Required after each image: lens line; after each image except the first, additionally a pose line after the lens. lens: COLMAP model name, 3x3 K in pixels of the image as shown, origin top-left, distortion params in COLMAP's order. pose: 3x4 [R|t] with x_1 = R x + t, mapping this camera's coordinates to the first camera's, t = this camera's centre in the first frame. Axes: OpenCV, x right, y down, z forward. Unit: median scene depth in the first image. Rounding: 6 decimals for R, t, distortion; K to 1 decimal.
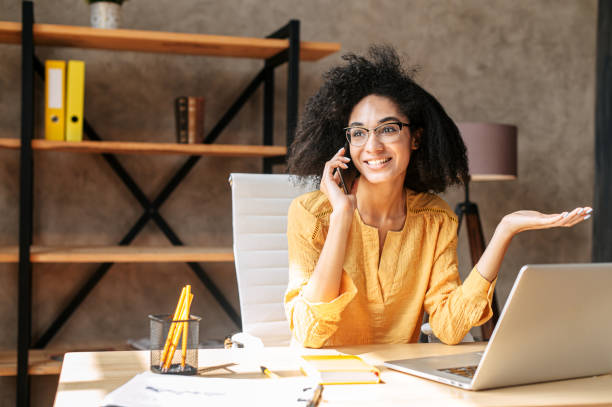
lens RADIAL K [[841.8, 0, 306.0], [0, 841.8, 203.5], [0, 0, 1]] dist [-0.027173, 0.040349]
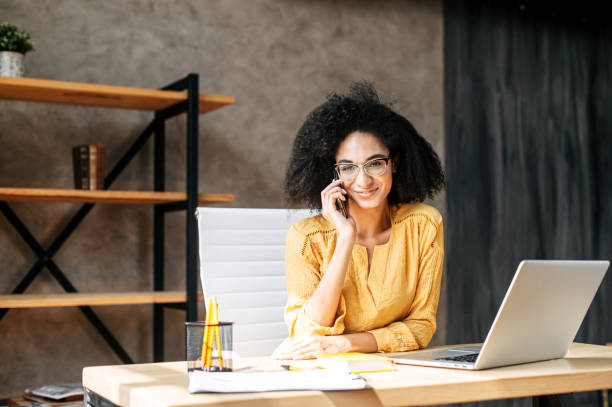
lens RADIAL K [[841.8, 0, 306.0], [0, 841.8, 203.5], [0, 0, 1]] dist [-0.027173, 0.040349]
pose [[0.974118, -0.007647, 0.225911, -0.113899], [0.024196, 0.997213, -0.070577, 0.022796], [-0.224742, 0.074216, 0.971588, -0.051109]]
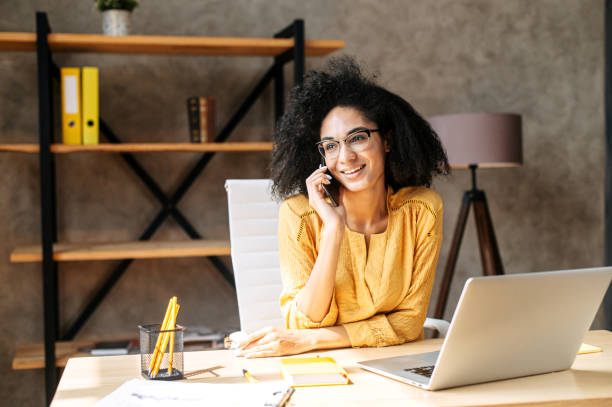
lens RADIAL K [[835.9, 0, 306.0], [0, 835.9, 203.5], [0, 0, 1]] dist [0.000817, -0.020967]
pose [[0.998694, -0.026871, -0.043448, 0.032879], [0.028056, 0.999244, 0.026907, -0.019544], [0.042692, -0.028091, 0.998693, -0.030145]]
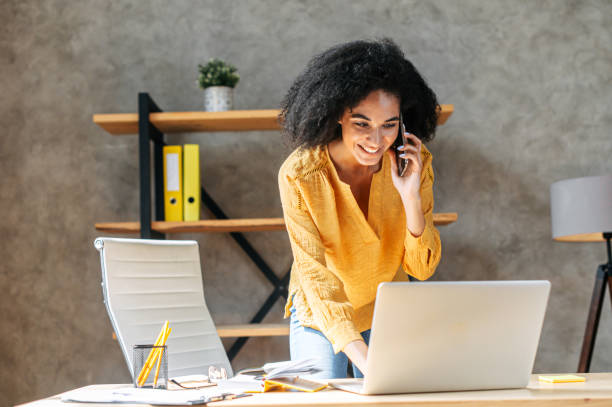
lens RADIAL K [[1013.7, 0, 306.0], [0, 1013.7, 224.0], [0, 0, 1]] dist [-0.019248, -0.050065]
pose [[0.960352, -0.059410, -0.272385, 0.187696], [0.038432, 0.995914, -0.081719, 0.034822], [0.276127, 0.068010, 0.958712, -0.152720]]
